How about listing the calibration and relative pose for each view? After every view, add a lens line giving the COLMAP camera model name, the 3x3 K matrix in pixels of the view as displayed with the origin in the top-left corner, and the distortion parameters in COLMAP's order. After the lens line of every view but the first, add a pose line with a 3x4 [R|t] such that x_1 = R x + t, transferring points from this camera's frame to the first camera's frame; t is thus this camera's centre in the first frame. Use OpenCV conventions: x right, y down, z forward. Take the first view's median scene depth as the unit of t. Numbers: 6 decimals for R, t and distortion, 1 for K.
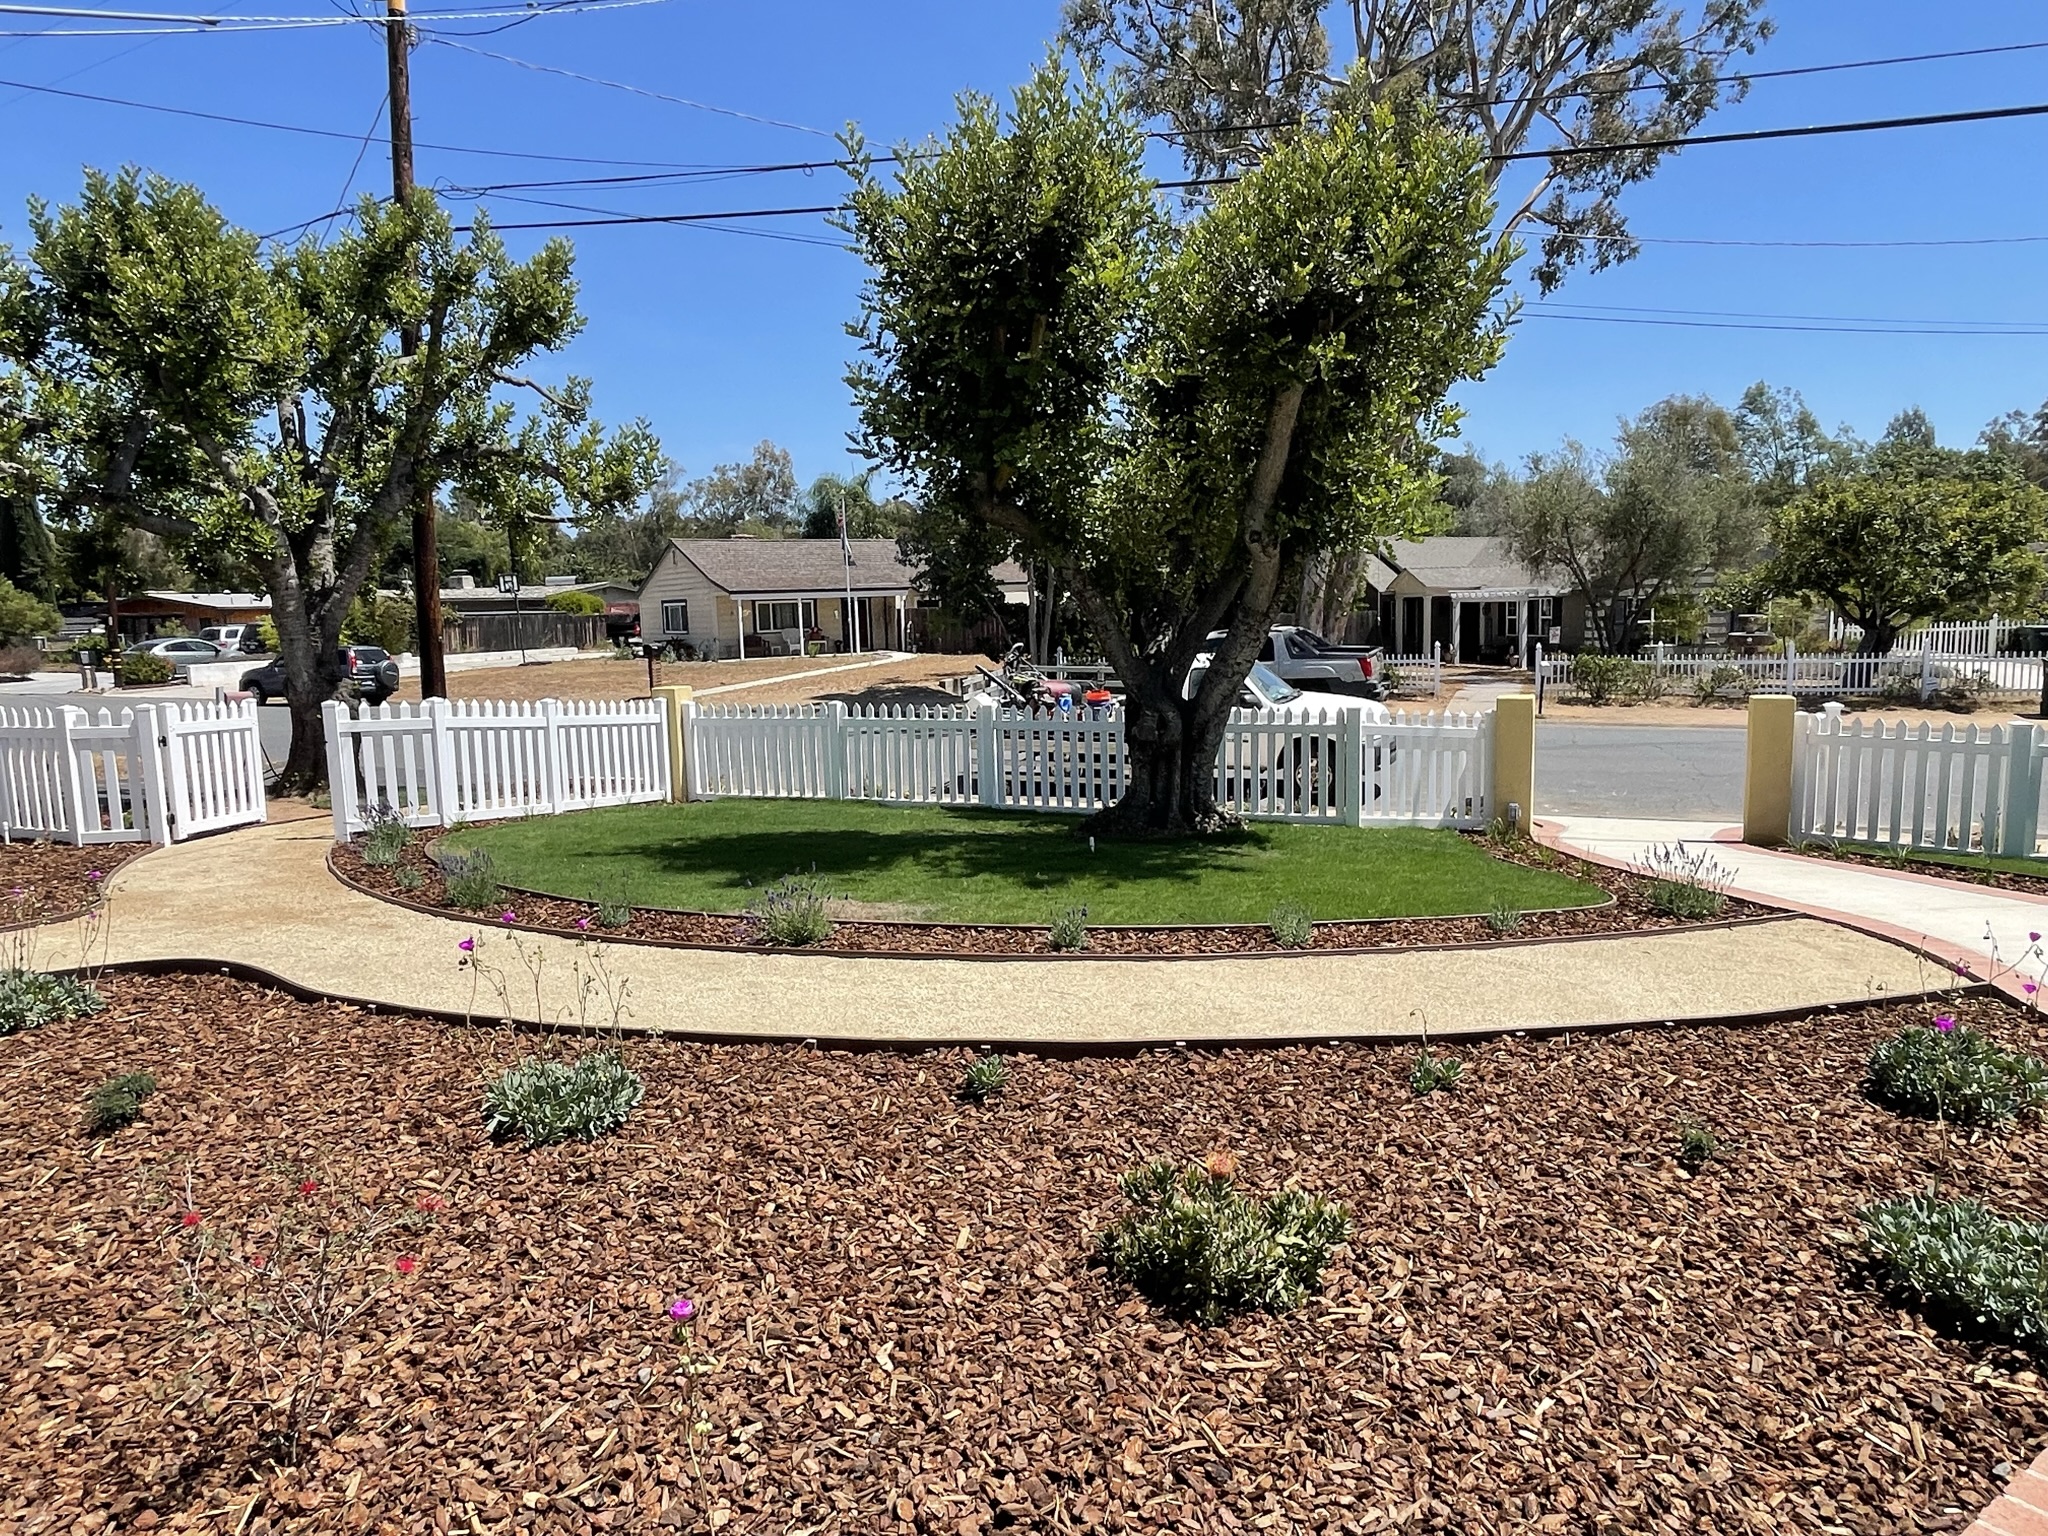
lens RADIAL K [[1261.2, 0, 1024.0], [0, 1261.2, 768.0], [0, 0, 1]] dist [0.002169, 0.000628]
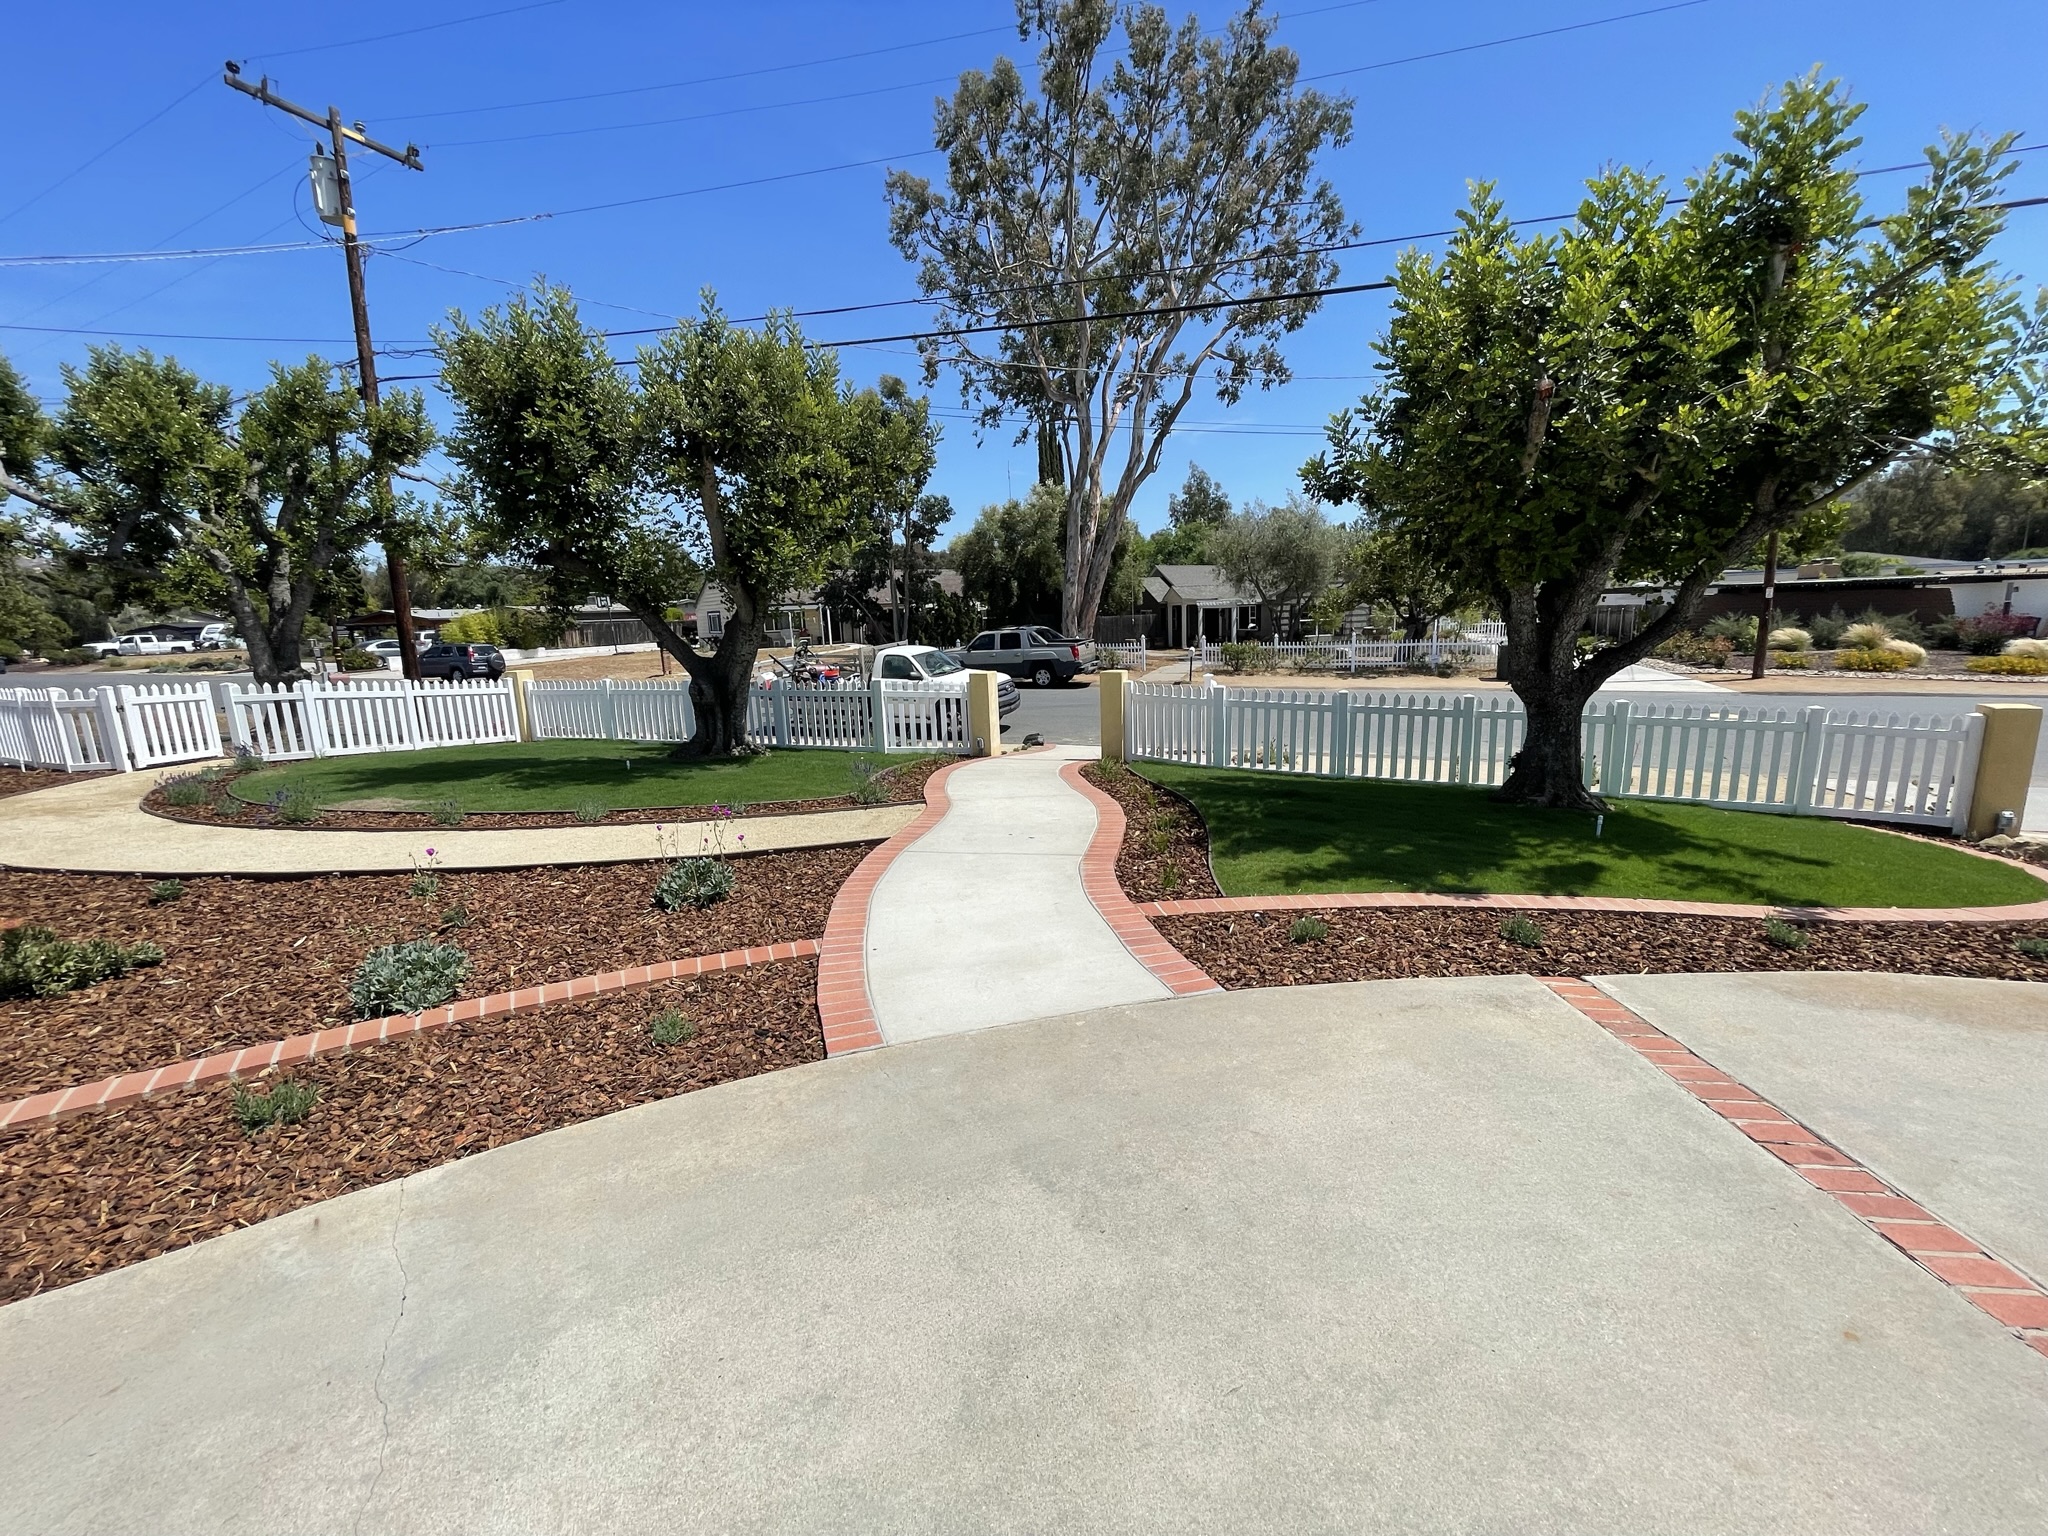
lens RADIAL K [[818.7, 0, 1024.0], [0, 818.7, 768.0], [0, 0, 1]] dist [-0.000621, 0.000056]
pose [[0.999944, -0.010111, 0.003197, 0.204597], [0.009895, 0.998052, 0.061604, 0.001007], [-0.003814, -0.061569, 0.998096, -0.030689]]
